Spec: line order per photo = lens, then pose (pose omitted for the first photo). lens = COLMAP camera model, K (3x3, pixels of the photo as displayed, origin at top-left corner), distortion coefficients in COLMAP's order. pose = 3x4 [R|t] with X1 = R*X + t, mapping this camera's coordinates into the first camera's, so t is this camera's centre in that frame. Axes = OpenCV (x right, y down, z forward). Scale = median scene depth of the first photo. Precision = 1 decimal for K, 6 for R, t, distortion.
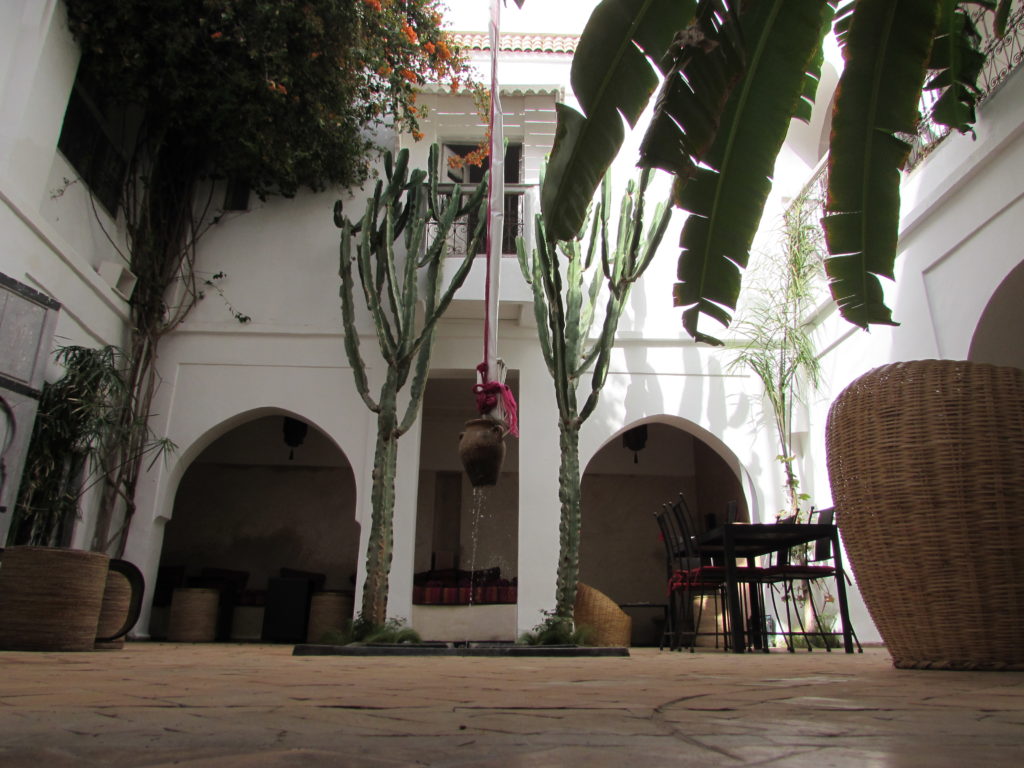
lens RADIAL K [[726.3, 0, 512.6], [0, 726.3, 387.3], [0, 0, 1]] dist [-0.024249, 0.012743]
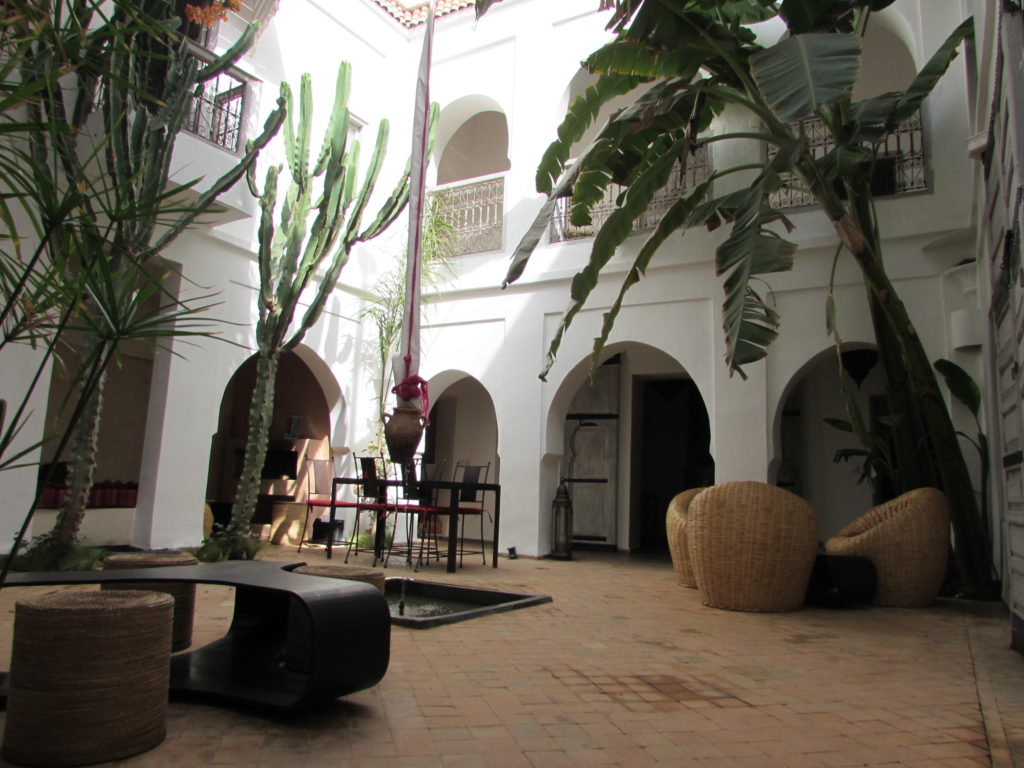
lens RADIAL K [[723.1, 0, 515.3], [0, 723.1, 381.1], [0, 0, 1]] dist [-0.045911, 0.014717]
pose [[0.558235, 0.140242, 0.817745, -0.592133], [-0.304542, 0.951448, 0.044724, -0.066925], [-0.771769, -0.274004, 0.573841, 0.131691]]
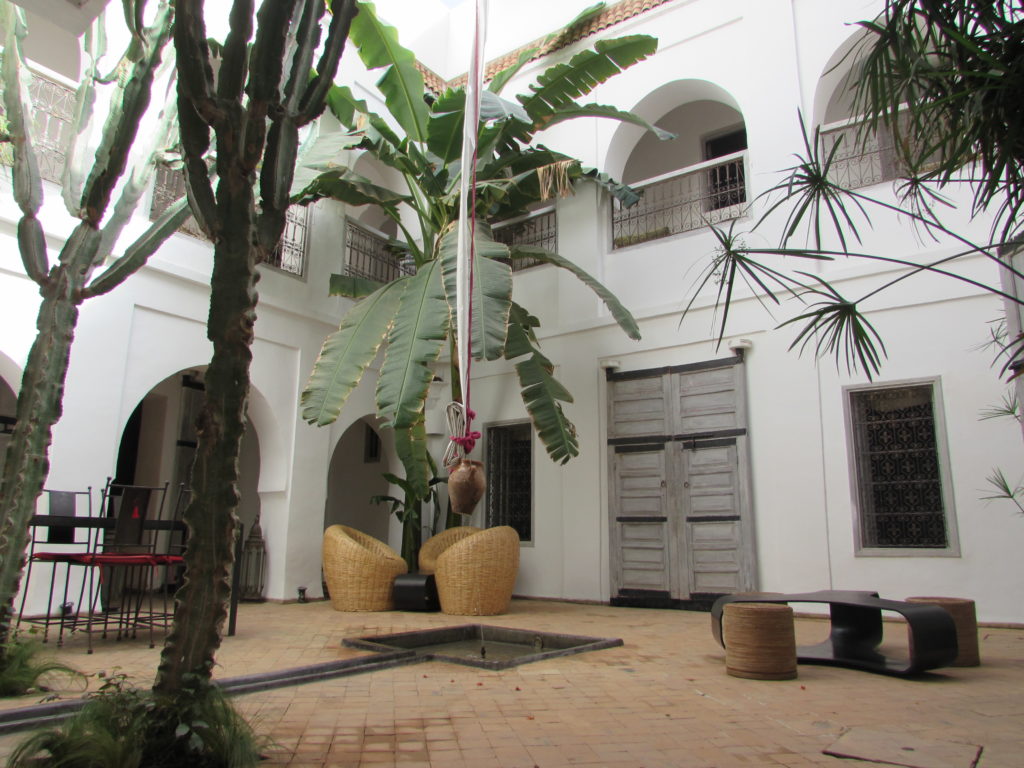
lens RADIAL K [[723.1, 0, 511.3], [0, 723.1, 389.4], [0, 0, 1]] dist [-0.045911, 0.014717]
pose [[-0.767111, 0.109250, 0.632143, -0.569465], [-0.233995, 0.869851, -0.434287, 0.293496], [-0.597317, -0.481065, -0.641708, 1.166096]]
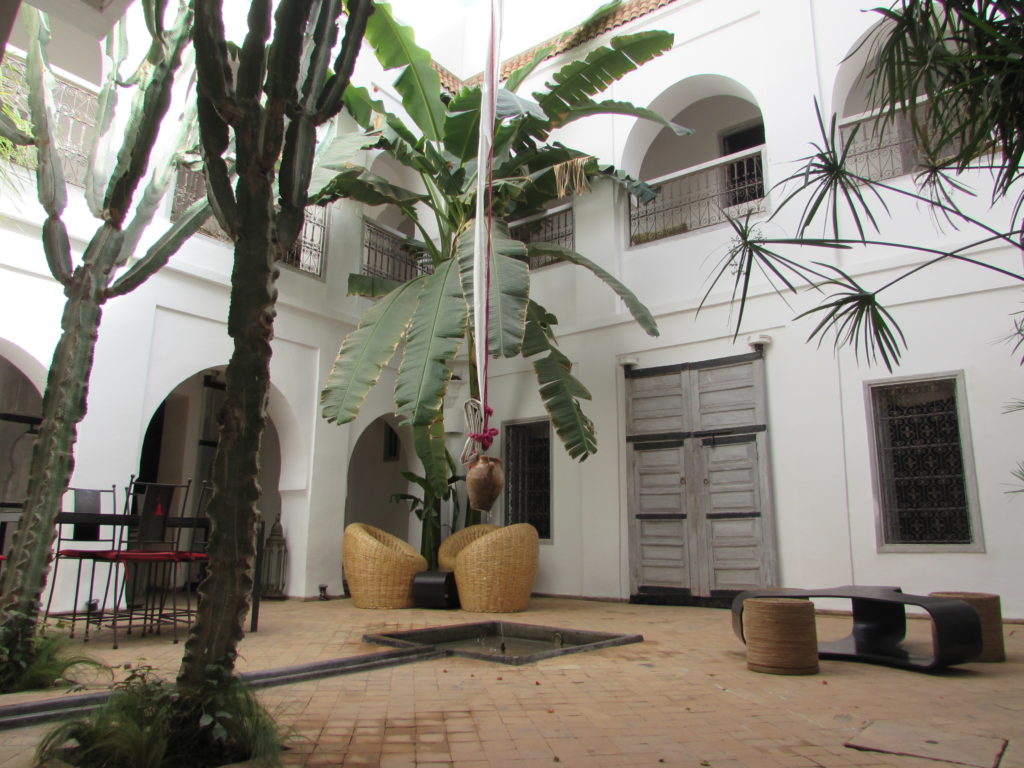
lens RADIAL K [[723.1, 0, 512.9], [0, 723.1, 388.8], [0, 0, 1]] dist [-0.045911, 0.014717]
pose [[-0.751346, 0.115026, 0.649806, -0.570416], [-0.237874, 0.871285, -0.429276, 0.297191], [-0.615545, -0.477107, -0.627275, 1.165072]]
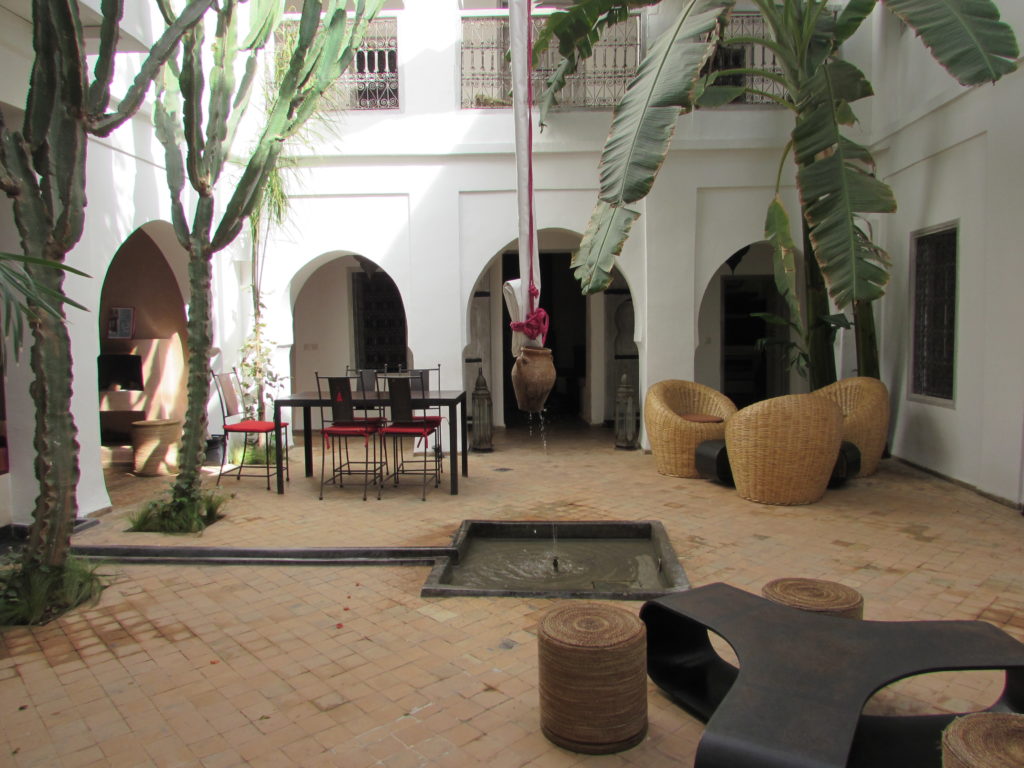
lens RADIAL K [[723.1, 0, 516.1], [0, 723.1, 379.1], [0, 0, 1]] dist [-0.045911, 0.014717]
pose [[0.107201, -0.084635, 0.990628, -0.694372], [-0.314104, 0.942458, 0.114511, -0.014836], [-0.943317, -0.323436, 0.074448, 0.607133]]
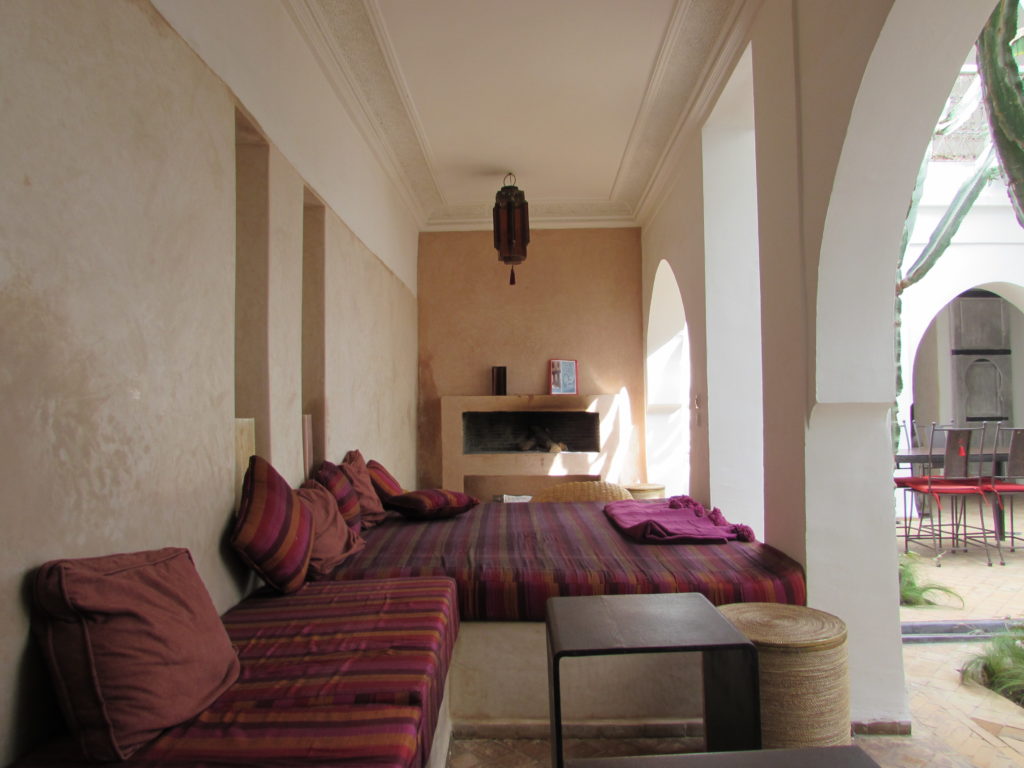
lens RADIAL K [[723.1, 0, 517.1], [0, 723.1, 383.8], [0, 0, 1]] dist [-0.045911, 0.014717]
pose [[0.064255, 0.018554, 0.997761, -0.666861], [-0.314929, 0.949112, 0.002632, 0.264020], [-0.946938, -0.314393, 0.066828, 1.324321]]
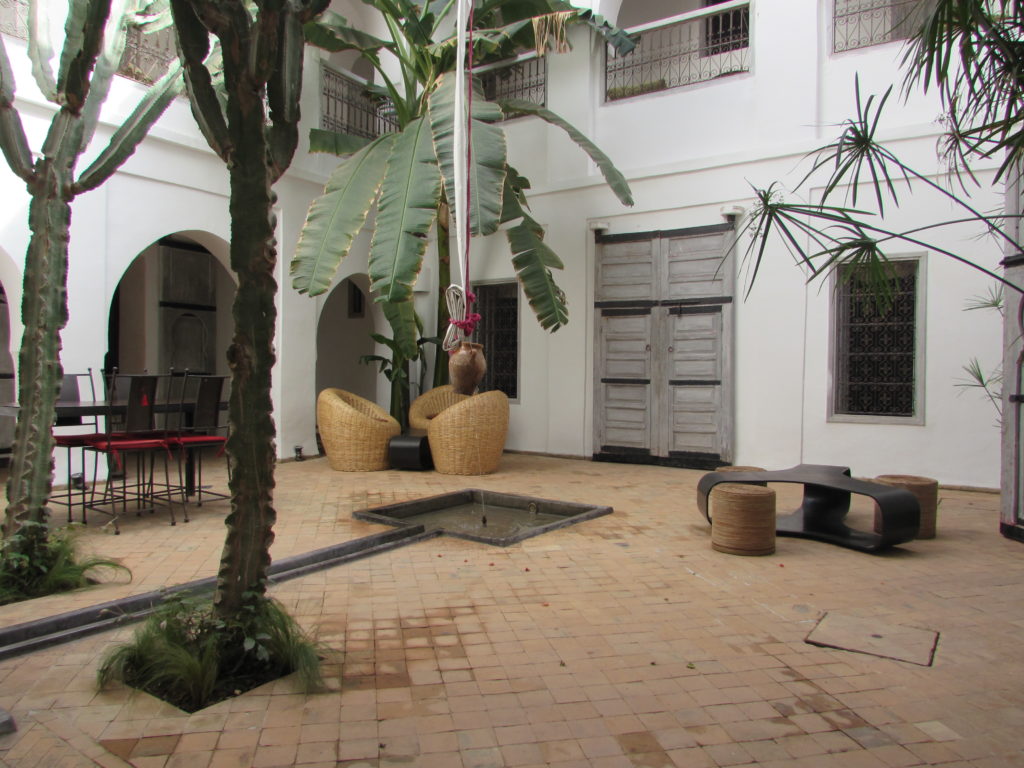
lens RADIAL K [[723.1, 0, 511.9], [0, 723.1, 387.8], [0, 0, 1]] dist [-0.045911, 0.014717]
pose [[-0.793627, -0.036538, 0.607306, -0.554735], [-0.221825, 0.946861, -0.232913, 0.253189], [-0.566524, -0.319561, -0.759560, 1.217825]]
